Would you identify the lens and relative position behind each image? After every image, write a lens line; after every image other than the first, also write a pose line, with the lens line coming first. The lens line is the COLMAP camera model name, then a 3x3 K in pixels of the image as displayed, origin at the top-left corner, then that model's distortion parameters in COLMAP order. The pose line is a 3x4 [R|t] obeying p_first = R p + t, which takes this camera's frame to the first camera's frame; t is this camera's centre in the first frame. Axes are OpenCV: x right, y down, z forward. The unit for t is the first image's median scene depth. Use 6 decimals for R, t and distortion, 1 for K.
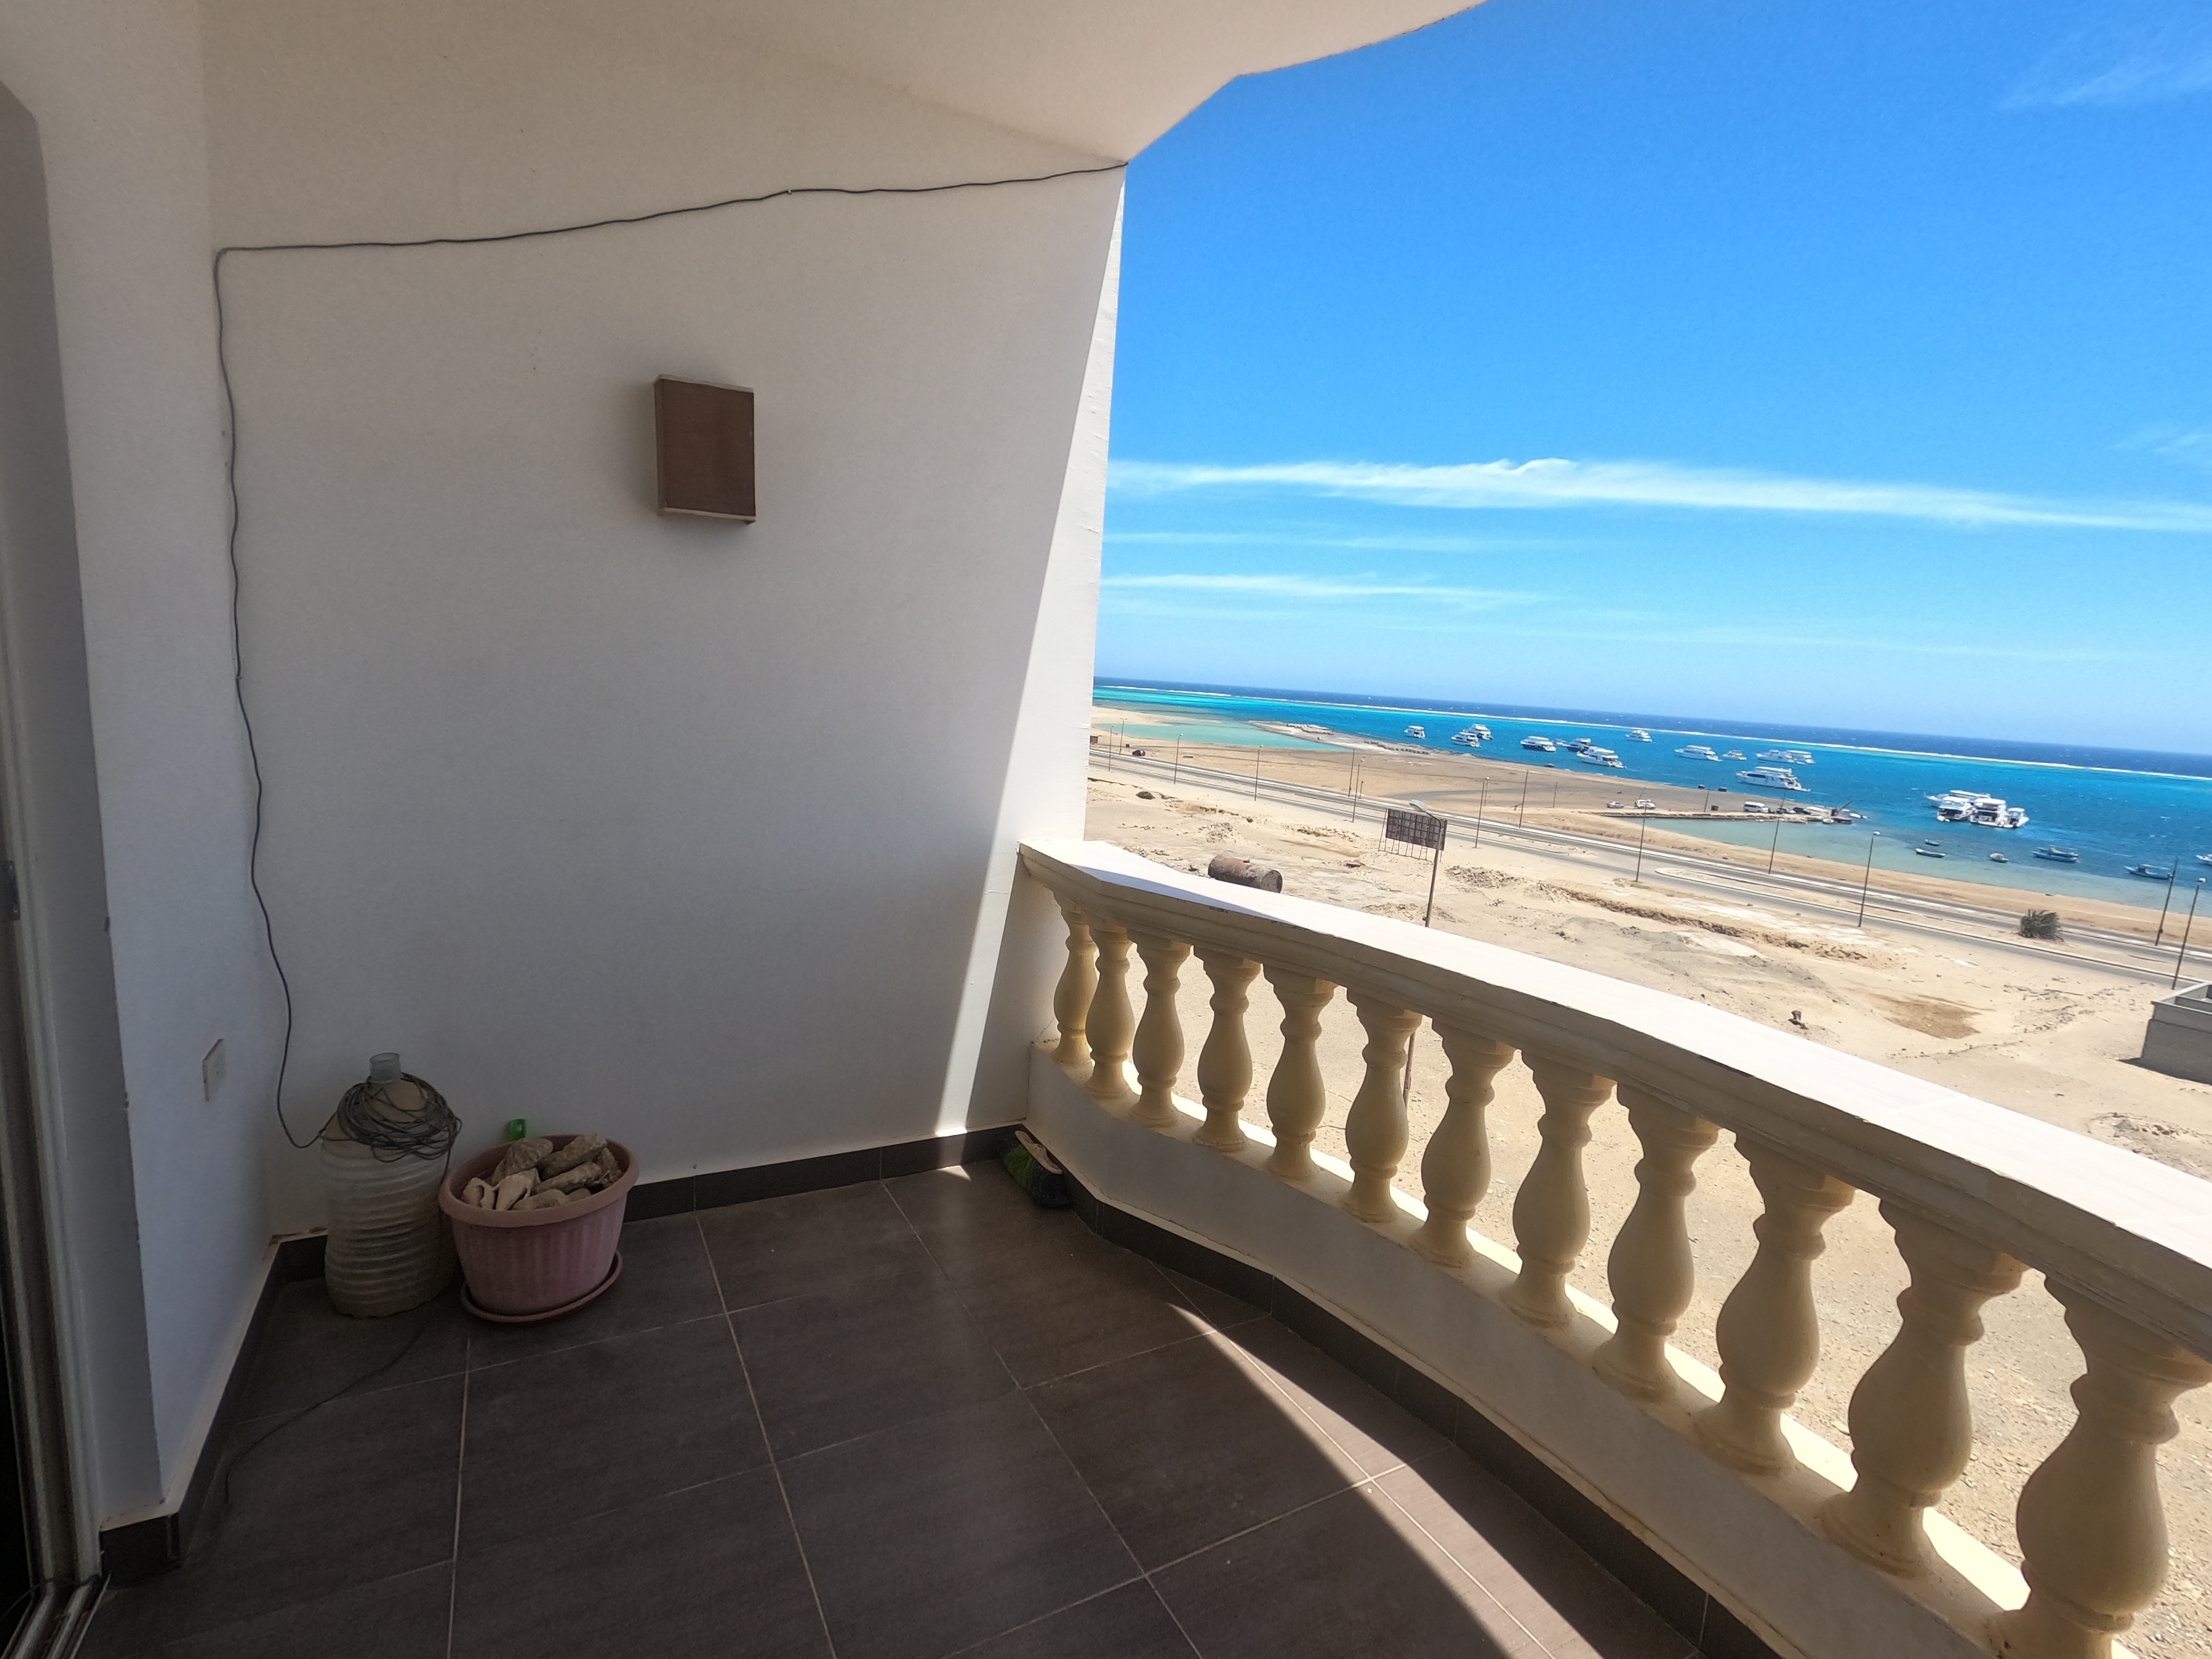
lens RADIAL K [[1052.7, 0, 1103.2], [0, 1052.7, 828.0], [0, 0, 1]] dist [0.000168, -0.000334]
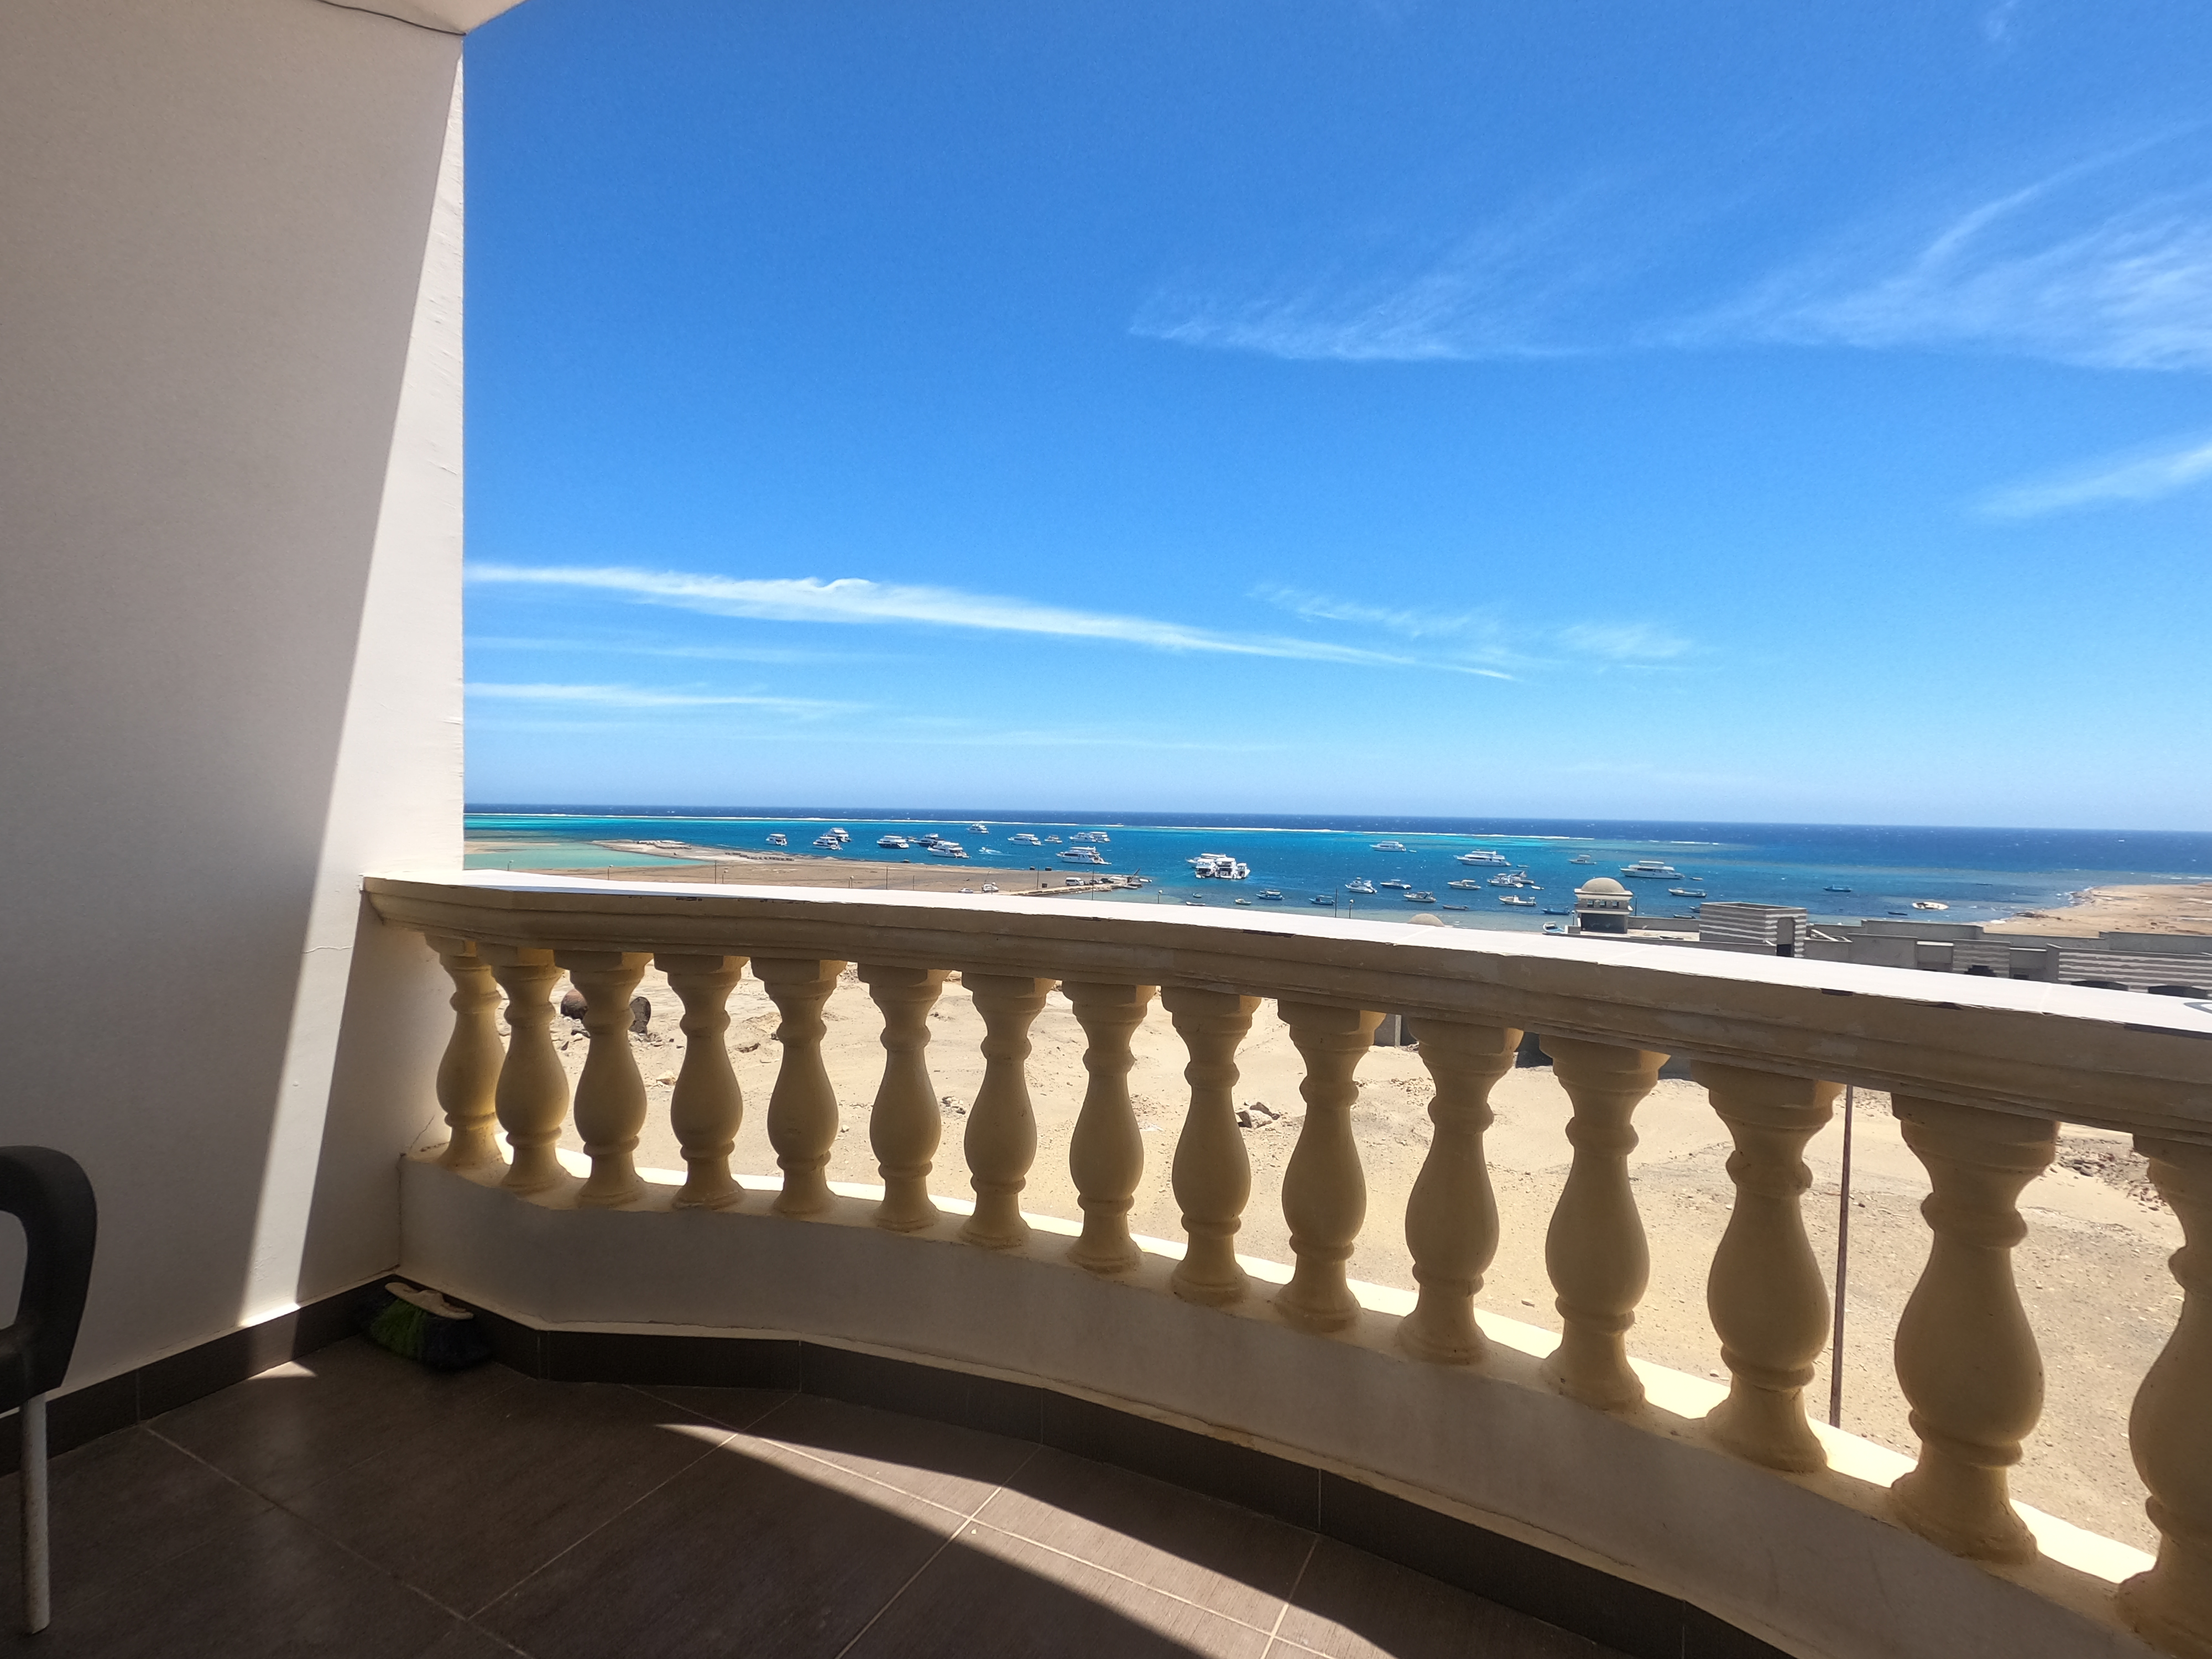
lens RADIAL K [[1052.7, 0, 1103.2], [0, 1052.7, 828.0], [0, 0, 1]] dist [0.000168, -0.000334]
pose [[0.829913, -0.065947, 0.553982, -0.058576], [0.121399, 0.990541, -0.063951, 0.093778], [-0.544525, 0.120327, 0.830069, 0.120739]]
